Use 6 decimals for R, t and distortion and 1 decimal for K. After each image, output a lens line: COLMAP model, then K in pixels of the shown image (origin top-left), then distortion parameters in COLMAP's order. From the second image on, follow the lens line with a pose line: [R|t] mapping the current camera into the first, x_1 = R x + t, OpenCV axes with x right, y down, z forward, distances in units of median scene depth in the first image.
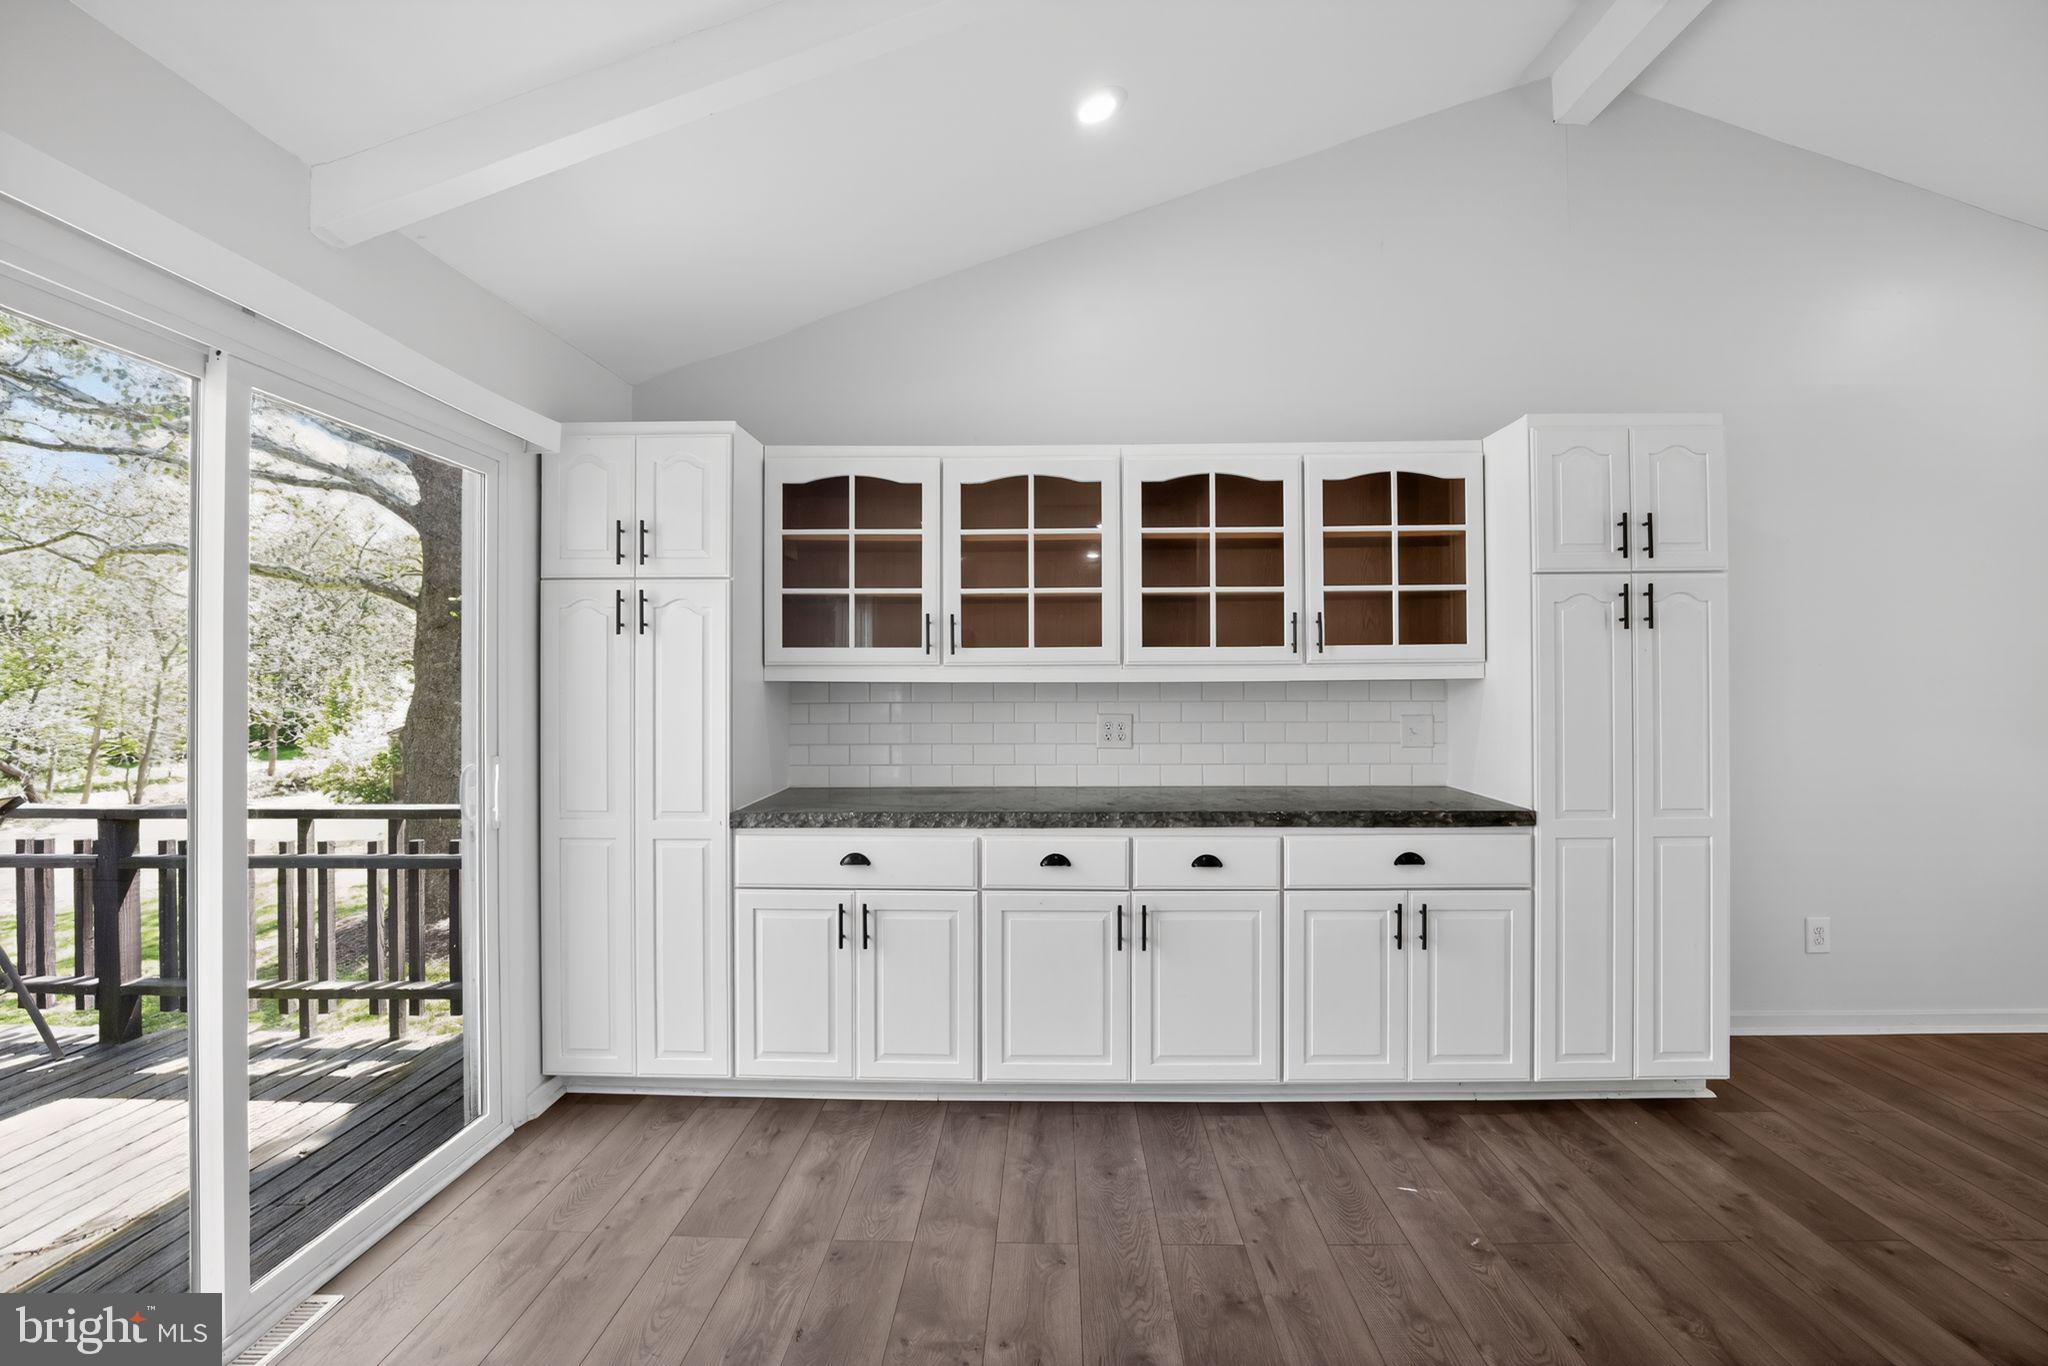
lens RADIAL K [[951.7, 0, 1031.9], [0, 951.7, 670.2], [0, 0, 1]] dist [-0.024703, -0.000325]
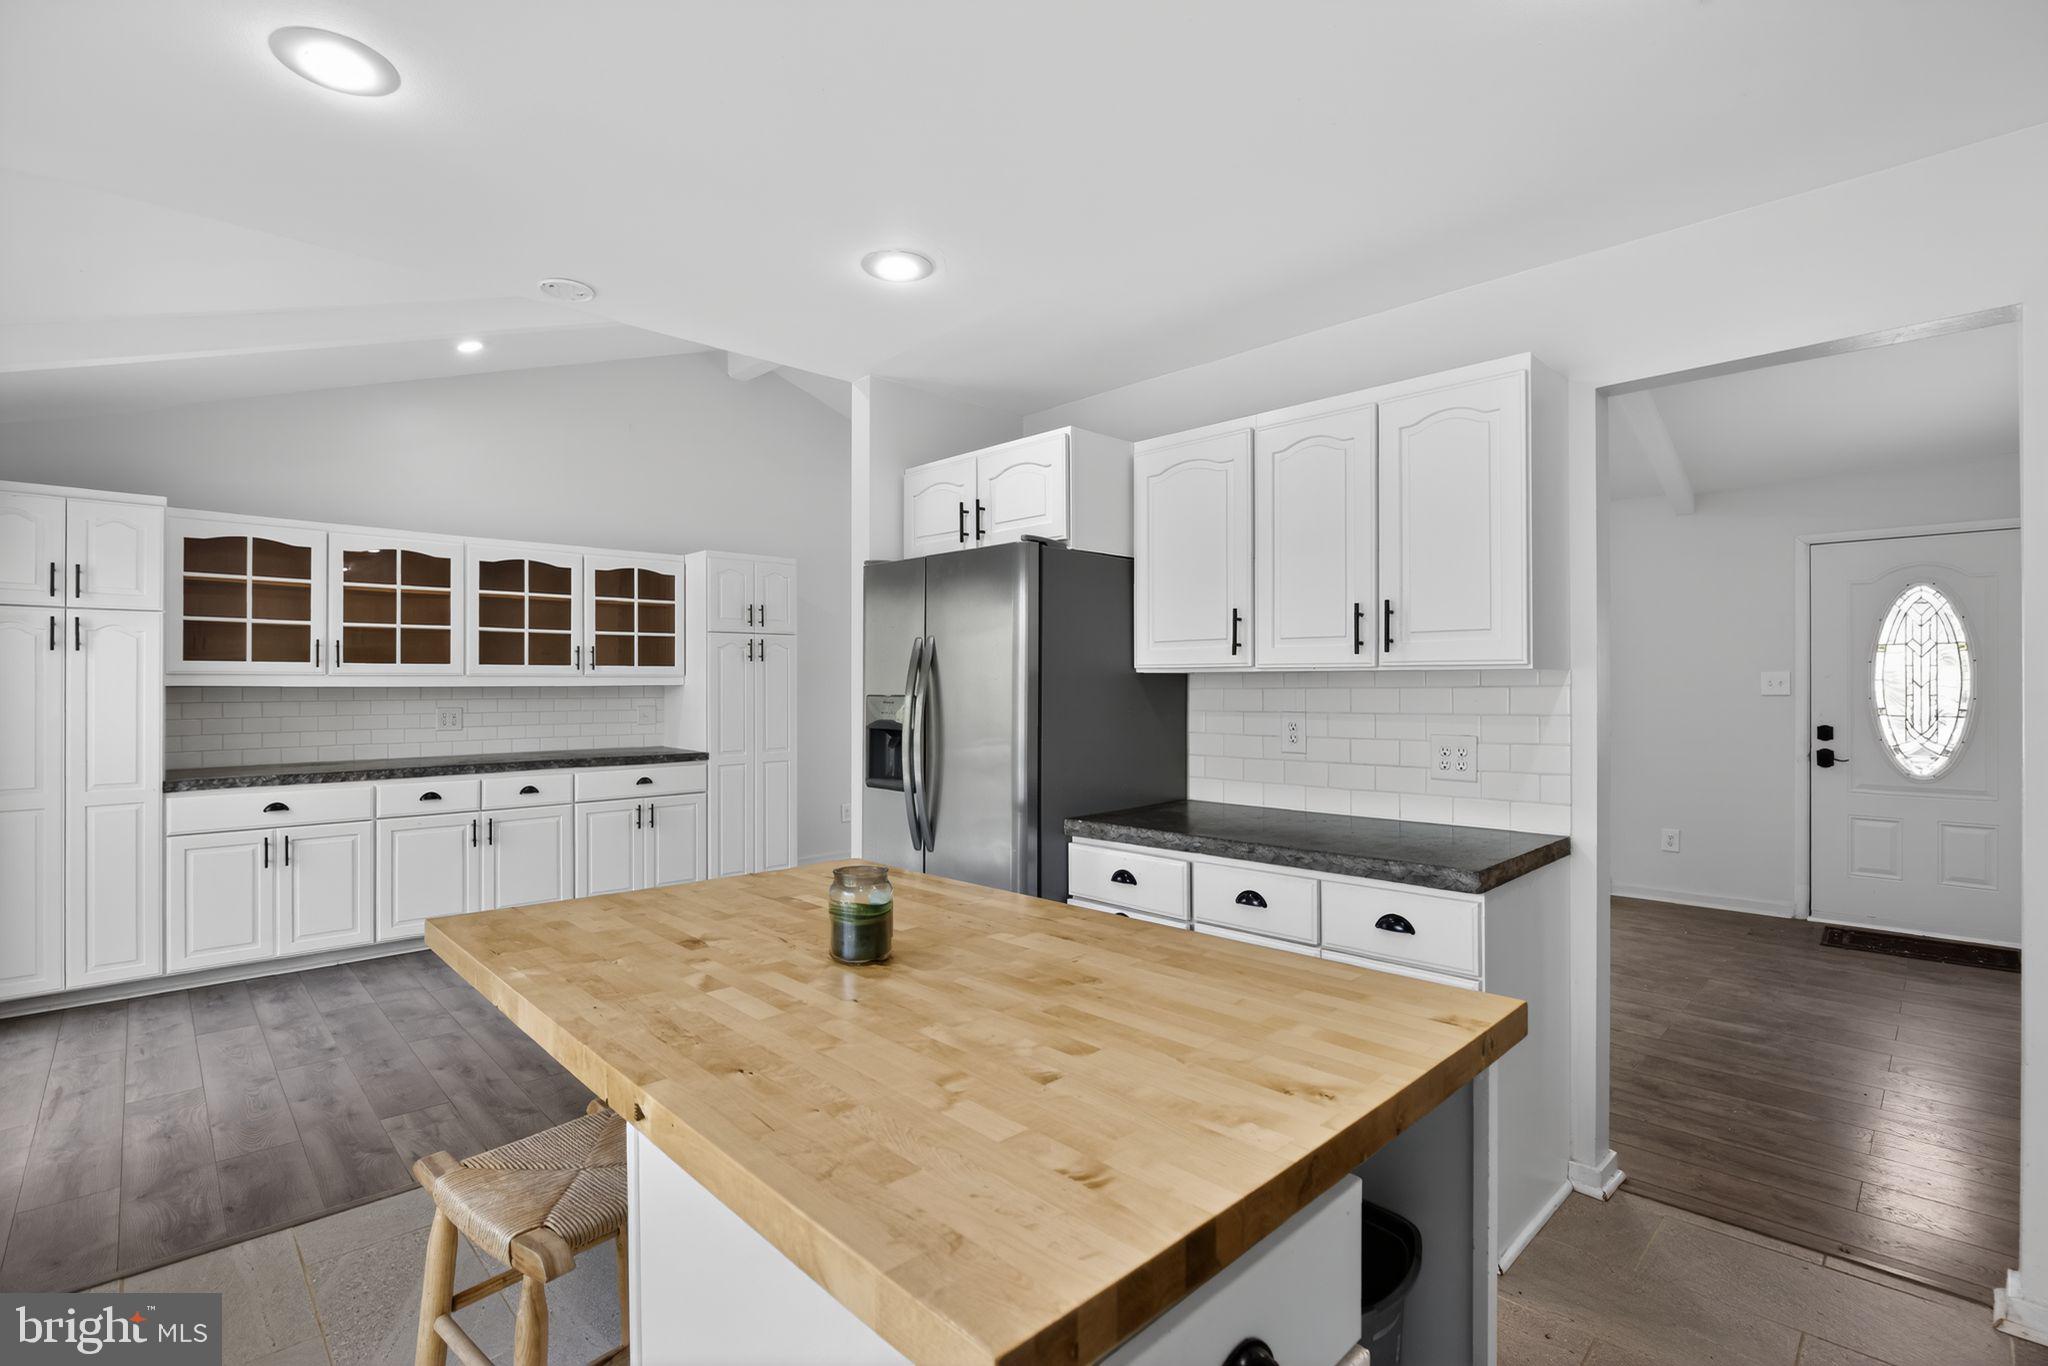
lens RADIAL K [[951.7, 0, 1018.3], [0, 951.7, 679.2], [0, 0, 1]] dist [-0.024703, -0.000325]
pose [[0.711751, 0.006104, 0.702405, -0.383096], [-0.010351, 0.999945, 0.001798, -0.013715], [-0.702355, -0.008550, 0.711775, -0.830912]]
